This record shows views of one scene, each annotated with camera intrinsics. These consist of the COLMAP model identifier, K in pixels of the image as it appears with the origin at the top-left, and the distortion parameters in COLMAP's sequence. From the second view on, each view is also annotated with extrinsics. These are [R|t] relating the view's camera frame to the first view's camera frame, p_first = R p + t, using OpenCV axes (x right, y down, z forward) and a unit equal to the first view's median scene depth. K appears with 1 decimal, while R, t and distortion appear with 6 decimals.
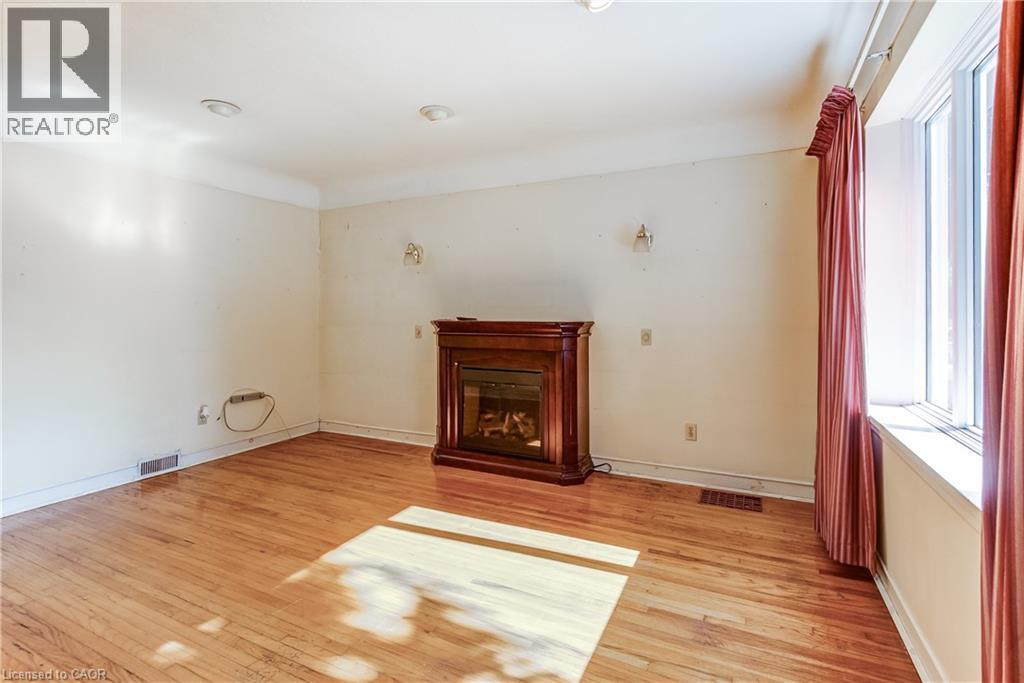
lens RADIAL K [[484.0, 0, 513.1], [0, 484.0, 333.2], [0, 0, 1]] dist [-0.000843, 0.000120]
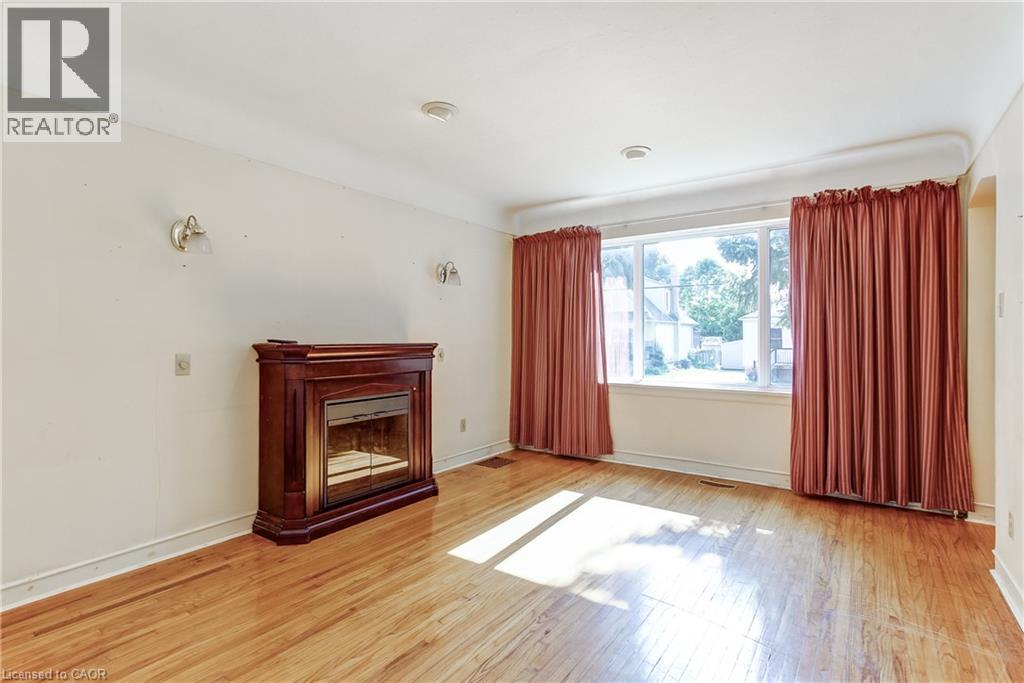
lens RADIAL K [[484.0, 0, 513.1], [0, 484.0, 333.2], [0, 0, 1]] dist [-0.000843, 0.000120]
pose [[0.167338, 0.011114, 0.985837, -0.971916], [0.035308, 0.999227, -0.017258, -0.021256], [-0.985267, 0.037696, 0.166817, 0.666206]]
